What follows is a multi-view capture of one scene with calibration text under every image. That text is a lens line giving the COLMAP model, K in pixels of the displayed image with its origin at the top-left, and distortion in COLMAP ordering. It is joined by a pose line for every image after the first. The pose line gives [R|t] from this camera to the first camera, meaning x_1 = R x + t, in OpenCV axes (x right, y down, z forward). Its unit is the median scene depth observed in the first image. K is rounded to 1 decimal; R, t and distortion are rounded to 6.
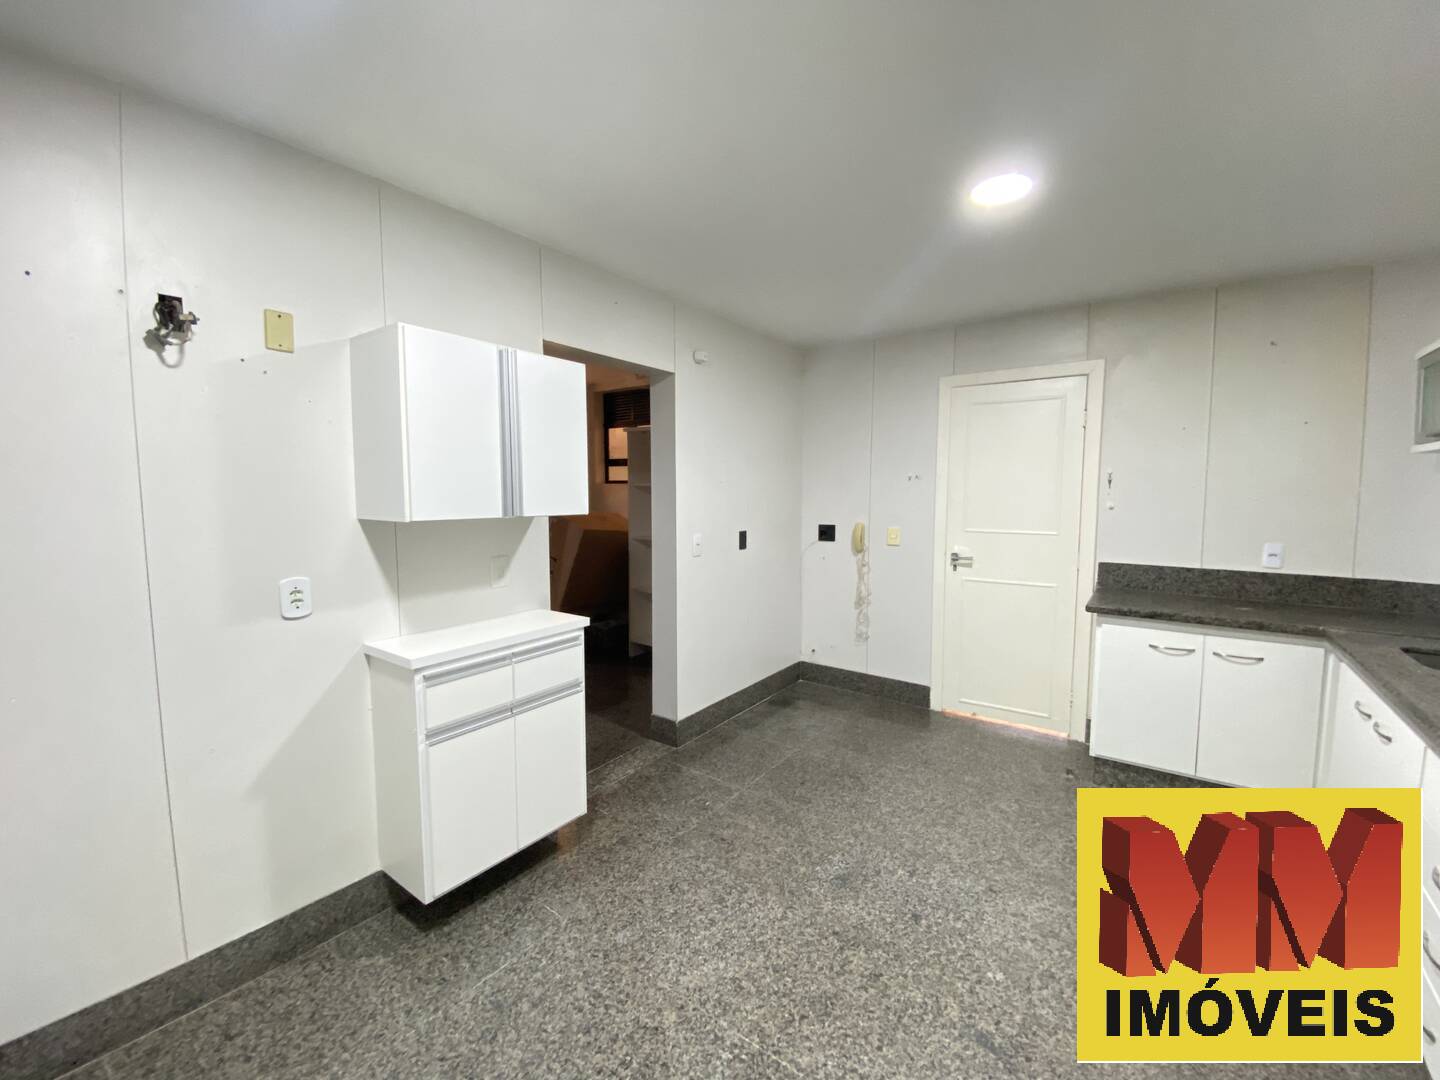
lens RADIAL K [[603.7, 0, 712.9], [0, 603.7, 536.8], [0, 0, 1]] dist [-0.001990, -0.000753]
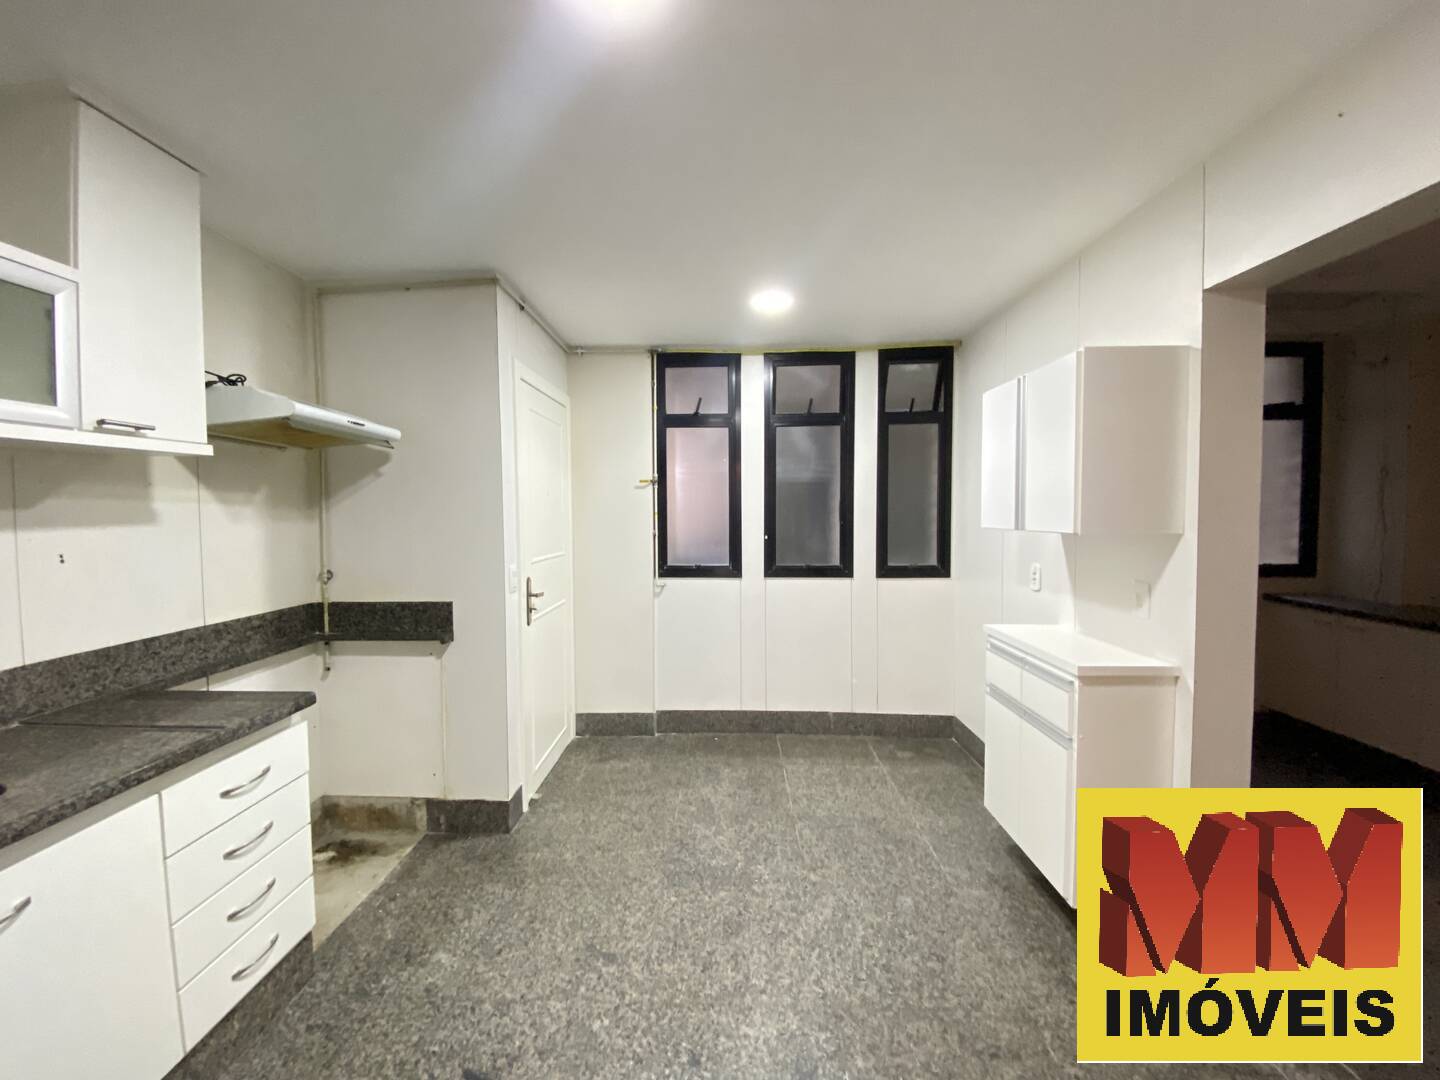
lens RADIAL K [[603.7, 0, 712.9], [0, 603.7, 536.8], [0, 0, 1]] dist [-0.001990, -0.000753]
pose [[-0.823265, 0.027069, -0.567011, 0.826168], [-0.044338, 0.992745, 0.111769, -0.133969], [0.565923, 0.117156, -0.816092, 1.753493]]
